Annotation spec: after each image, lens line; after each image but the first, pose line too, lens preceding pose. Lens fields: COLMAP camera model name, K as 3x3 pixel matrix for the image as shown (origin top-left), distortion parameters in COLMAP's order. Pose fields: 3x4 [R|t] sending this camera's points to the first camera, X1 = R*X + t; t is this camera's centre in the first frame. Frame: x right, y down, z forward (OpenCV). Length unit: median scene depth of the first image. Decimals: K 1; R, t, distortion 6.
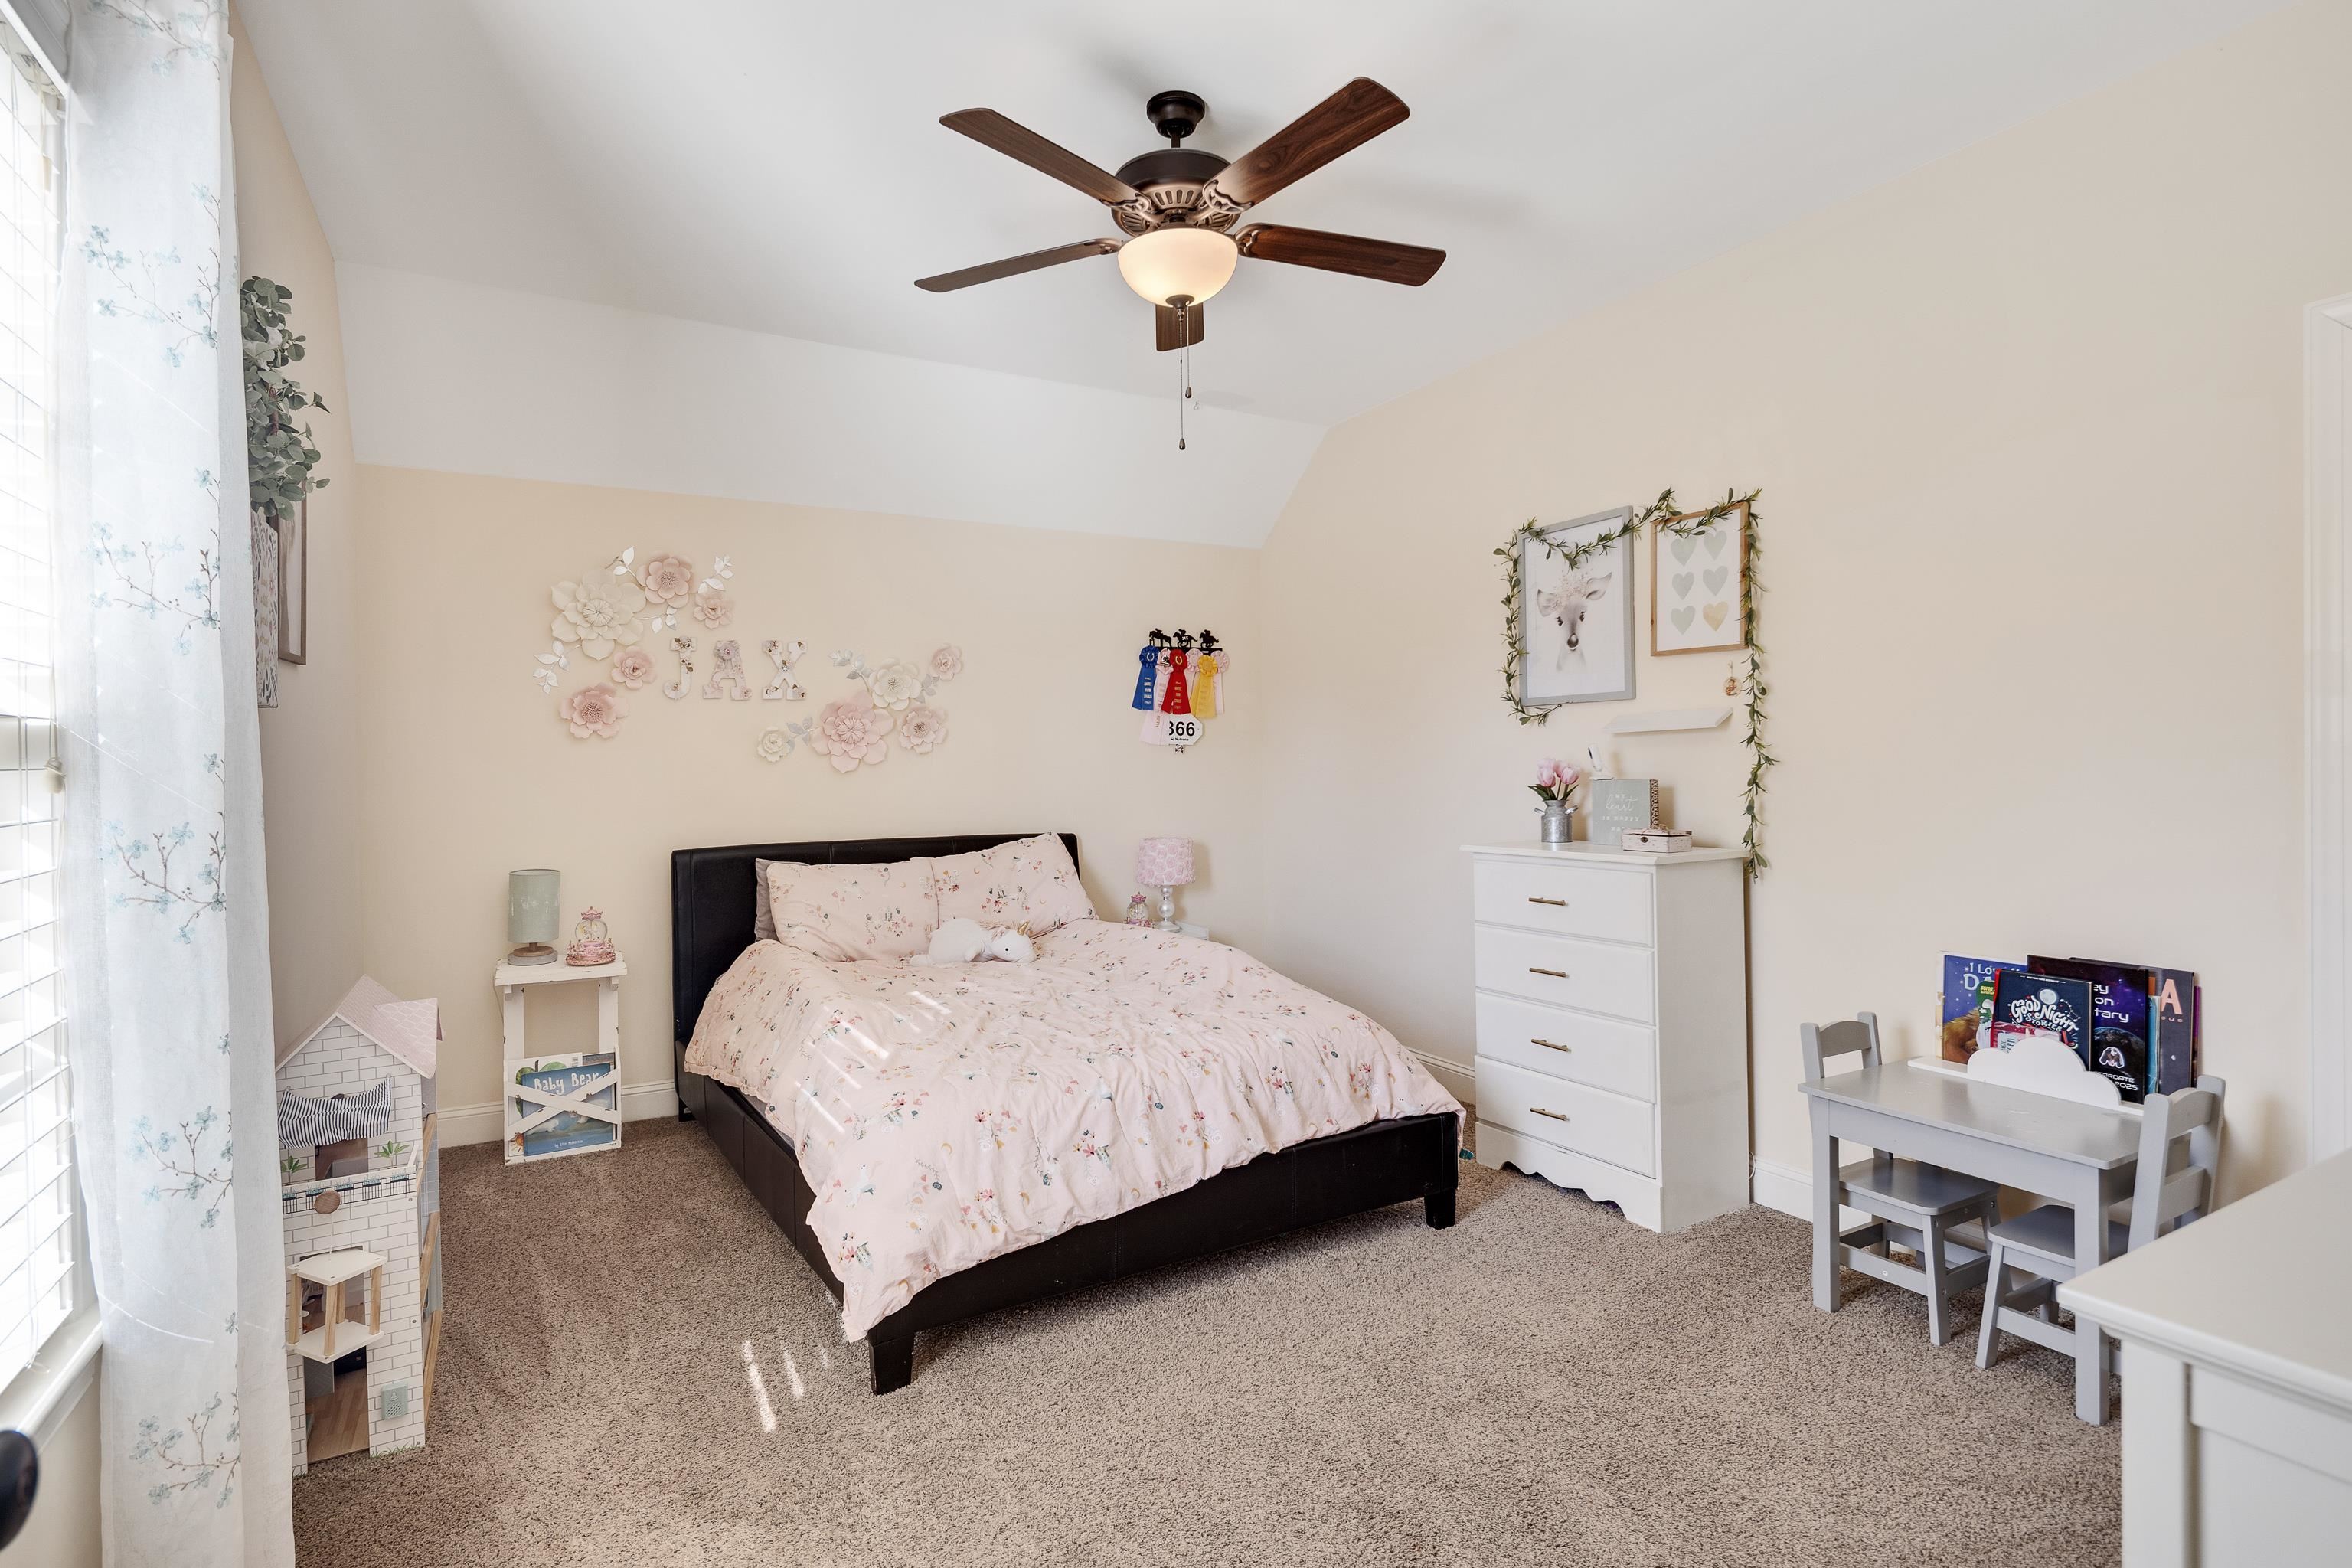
lens RADIAL K [[1136.4, 0, 1159.7], [0, 1136.4, 784.1], [0, 0, 1]] dist [0.031027, 0.000084]
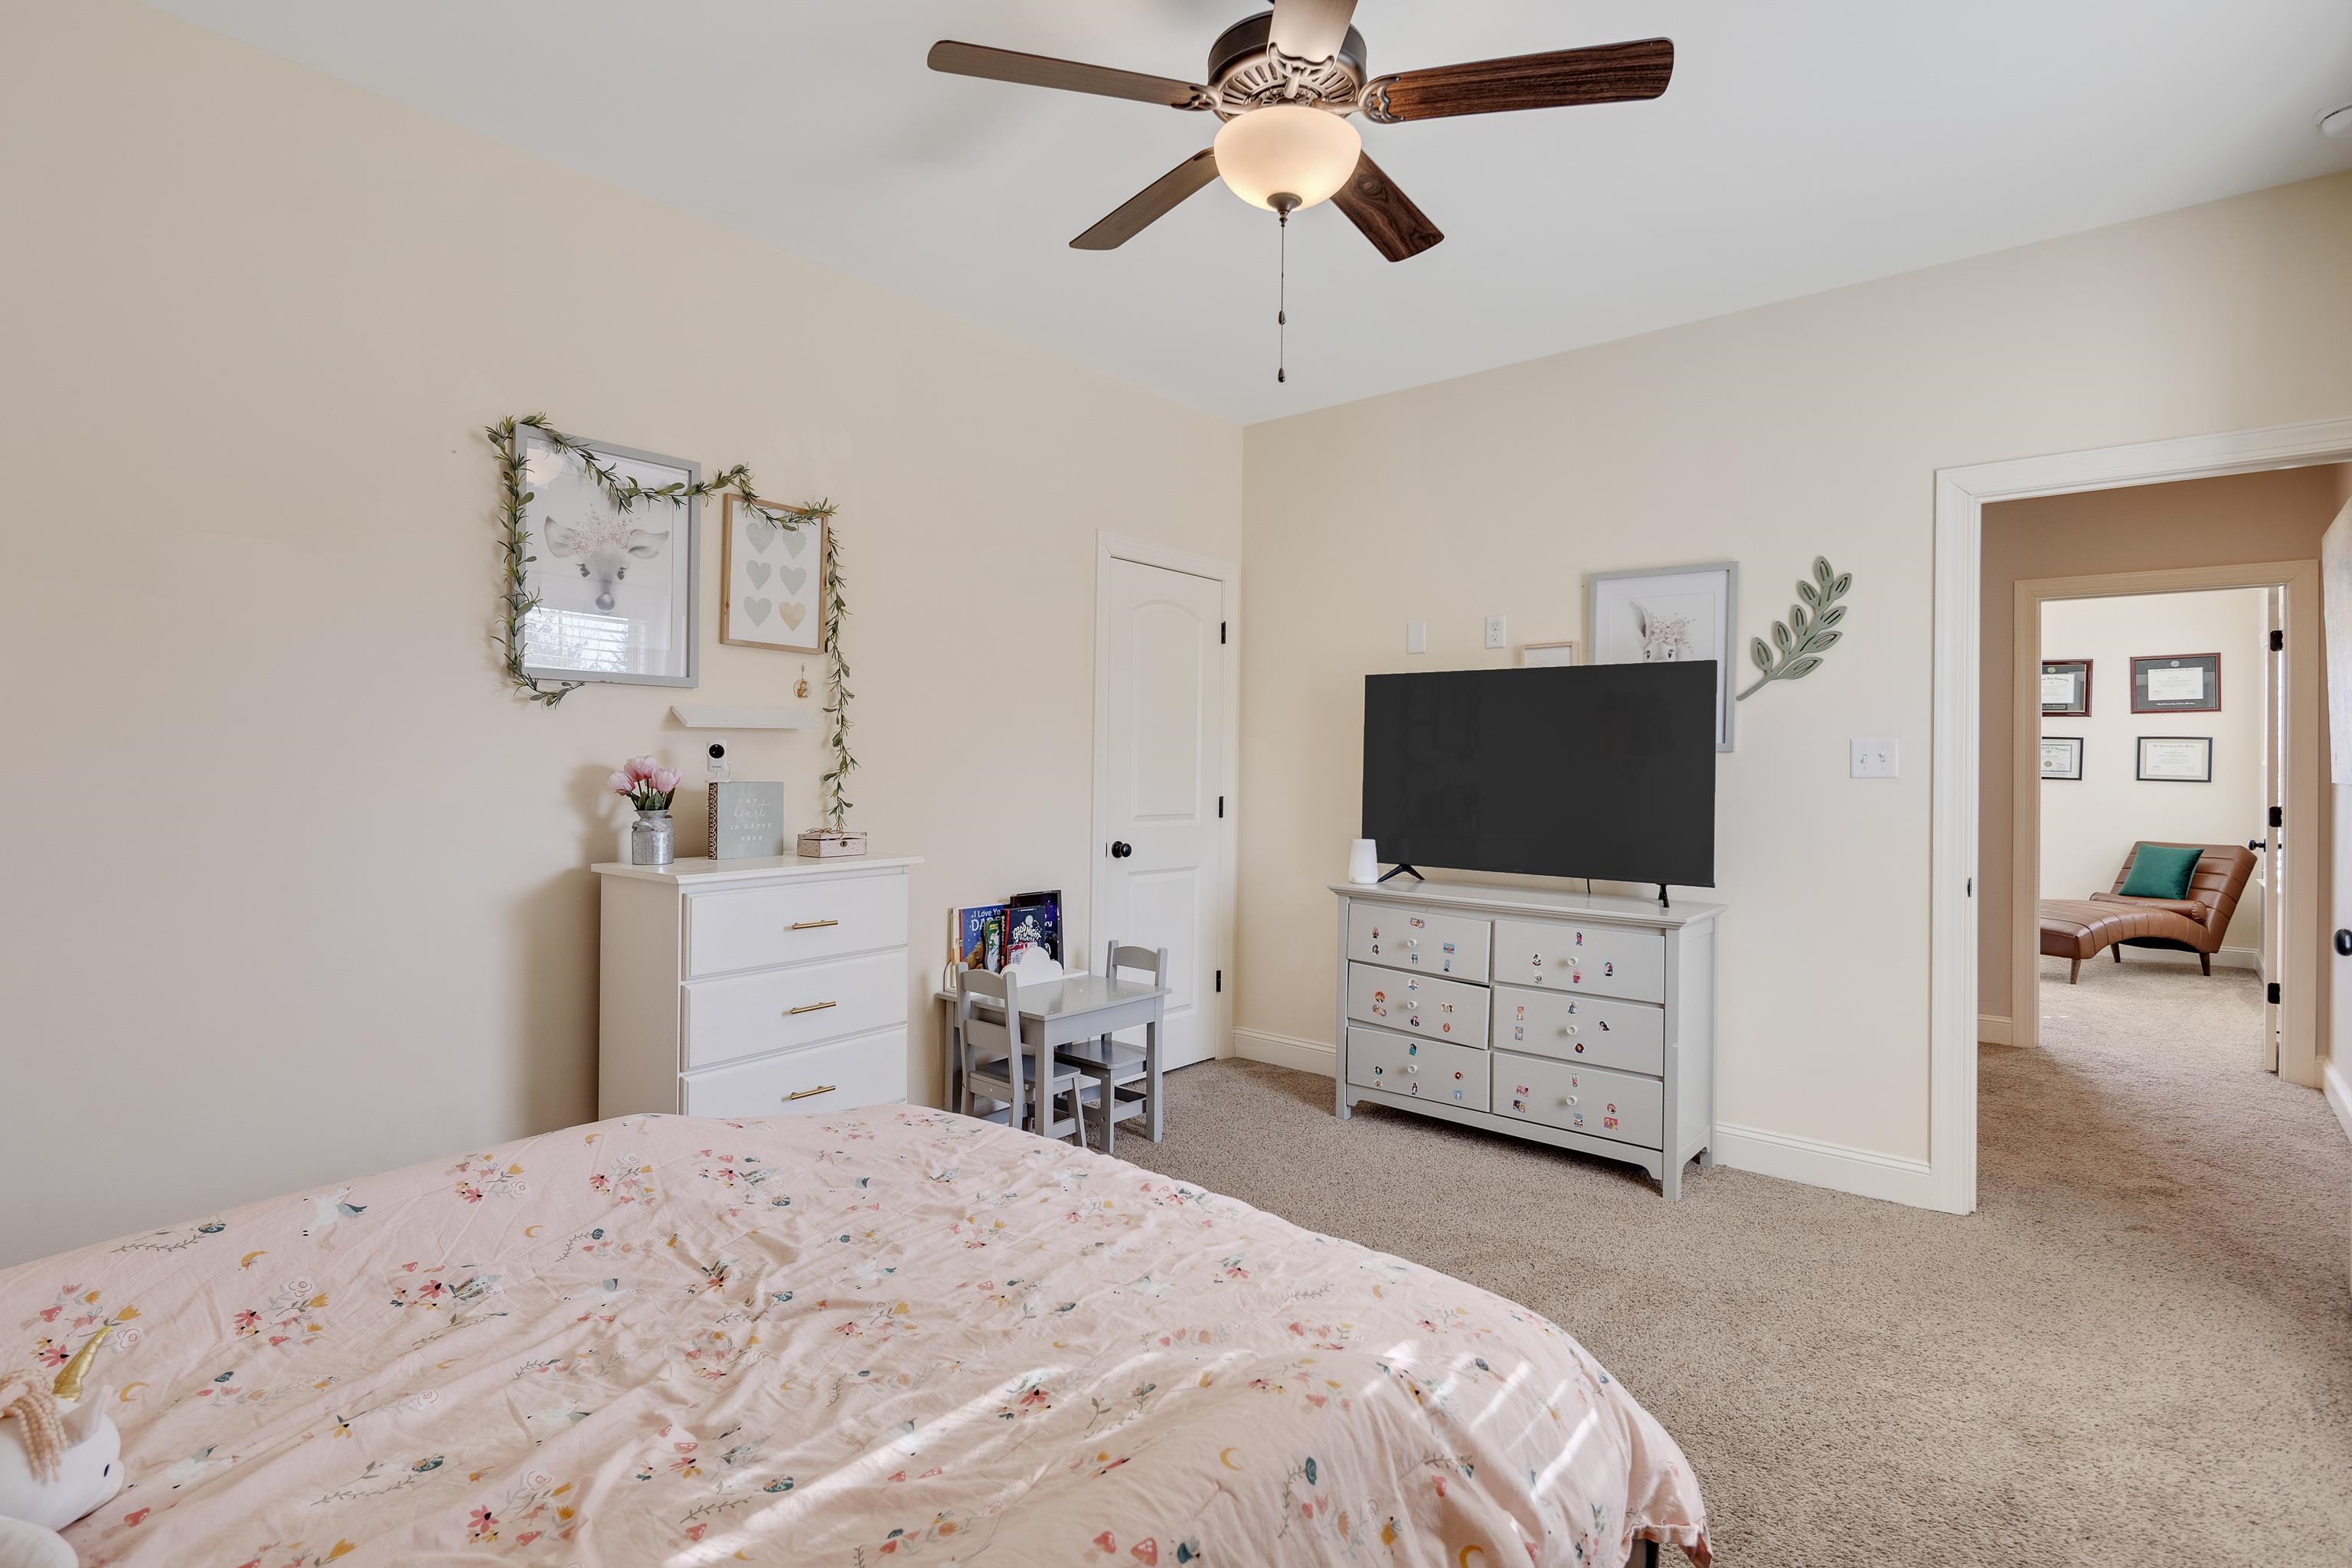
lens RADIAL K [[1136.4, 0, 1177.7], [0, 1136.4, 773.9], [0, 0, 1]] dist [0.031027, 0.000084]
pose [[-0.337733, -0.001909, 0.941240, -0.542895], [0.007079, 0.999965, 0.004569, -0.012209], [-0.941215, 0.008206, -0.337707, 1.000039]]
